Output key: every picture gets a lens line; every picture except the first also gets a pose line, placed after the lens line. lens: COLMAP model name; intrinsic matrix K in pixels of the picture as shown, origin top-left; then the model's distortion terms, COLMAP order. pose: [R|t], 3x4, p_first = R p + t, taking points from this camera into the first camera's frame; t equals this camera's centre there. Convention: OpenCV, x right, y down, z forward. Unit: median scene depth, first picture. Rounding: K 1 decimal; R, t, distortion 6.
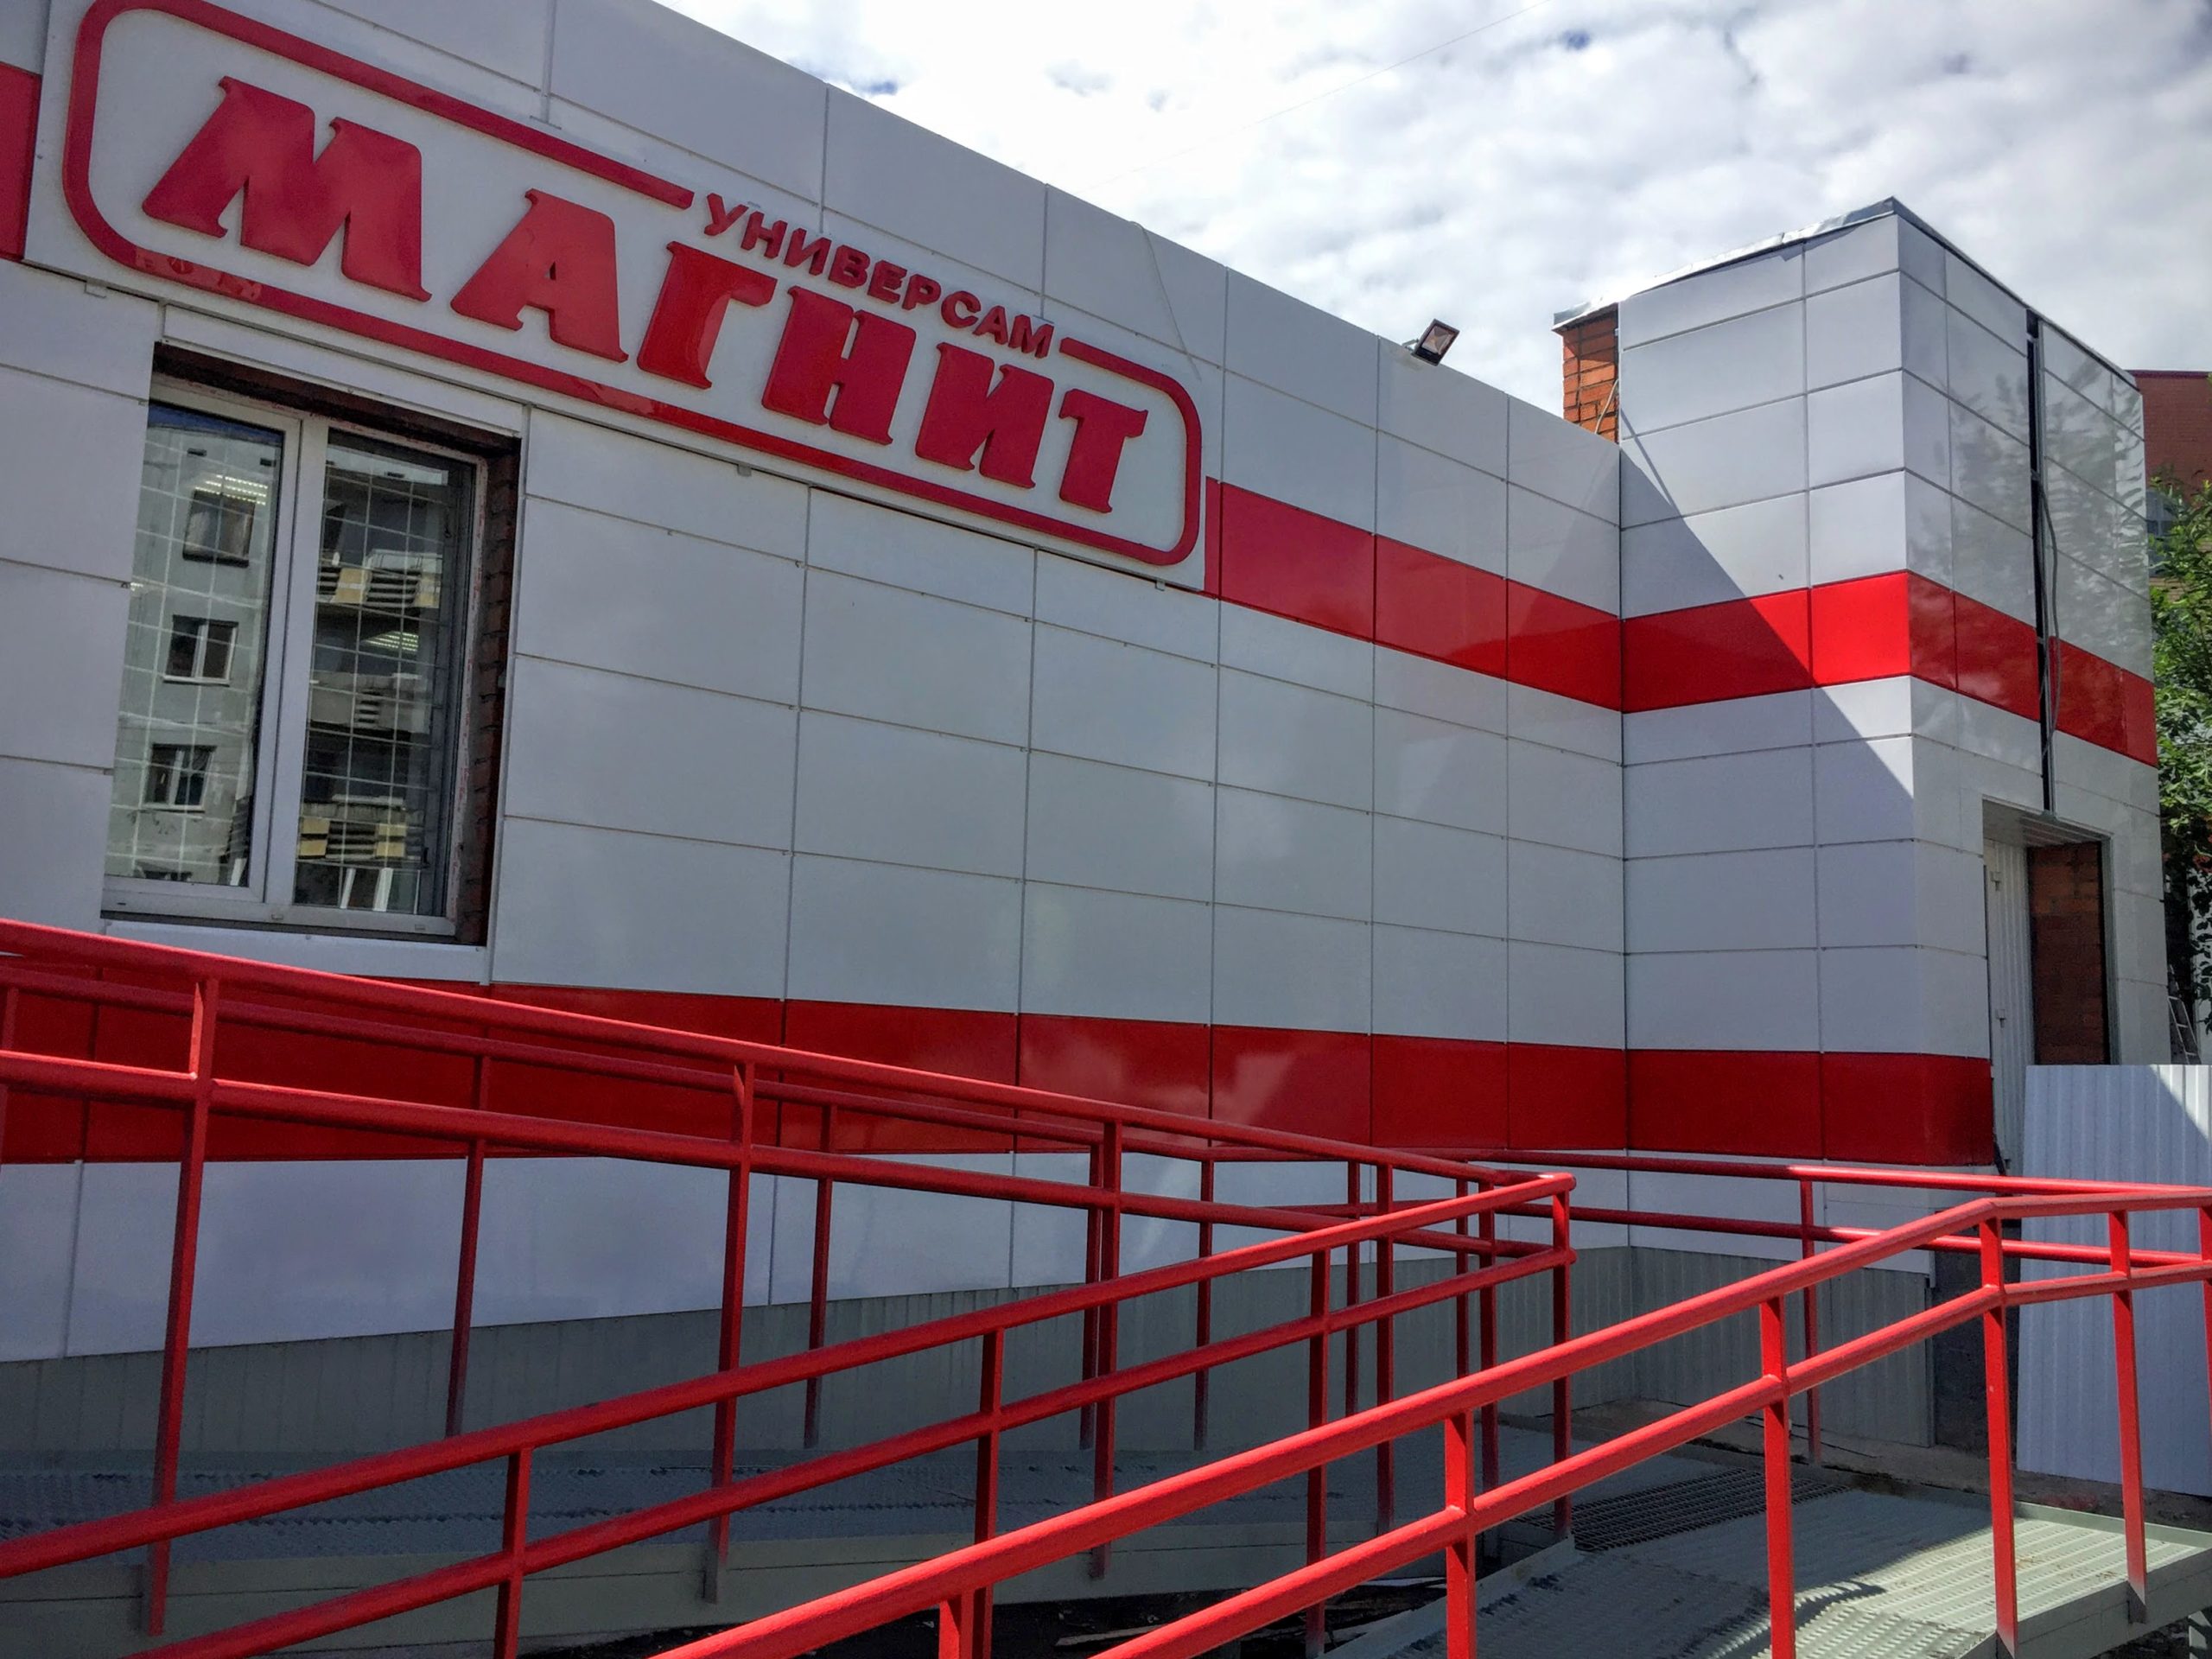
lens RADIAL K [[1881.5, 0, 1092.6], [0, 1881.5, 835.2], [0, 0, 1]] dist [0.052231, -0.074473]
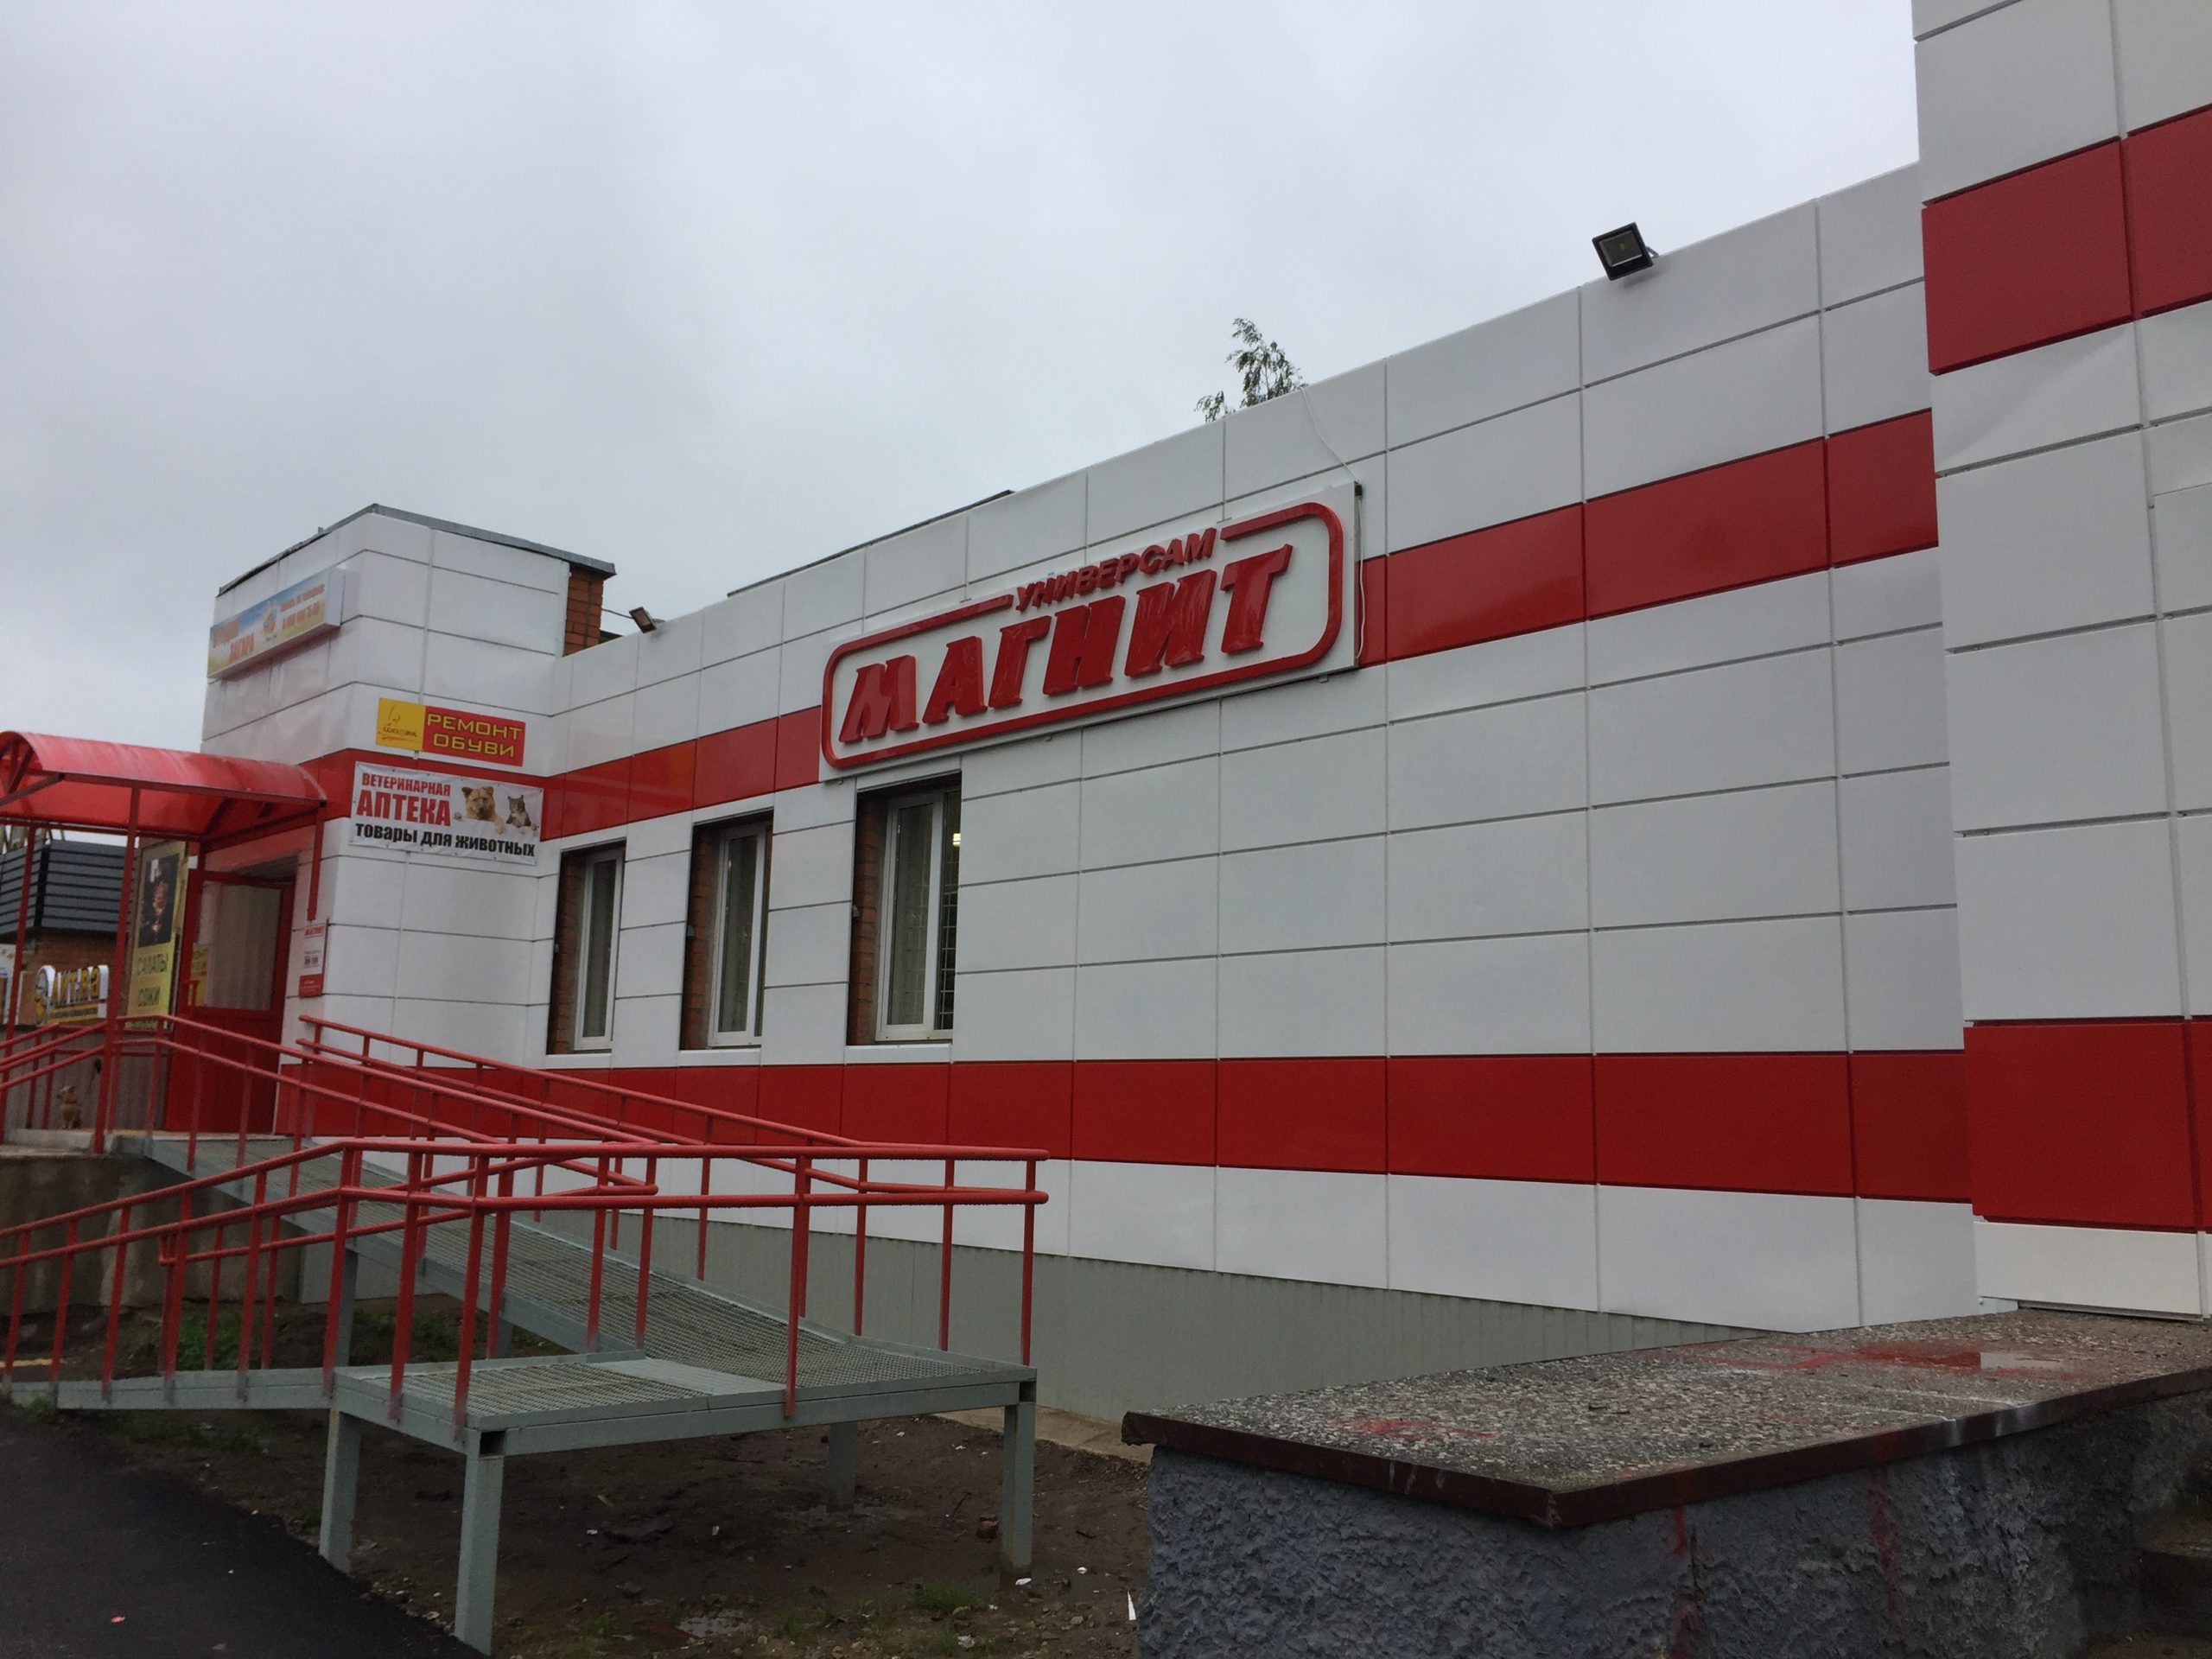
lens RADIAL K [[1881.5, 0, 1106.2], [0, 1881.5, 829.0], [0, 0, 1]] dist [0.052231, -0.074473]
pose [[-0.023897, -0.170482, -0.985071, 1.316663], [0.112468, 0.978639, -0.172098, 0.158047], [0.993368, -0.114902, -0.004212, 0.980893]]
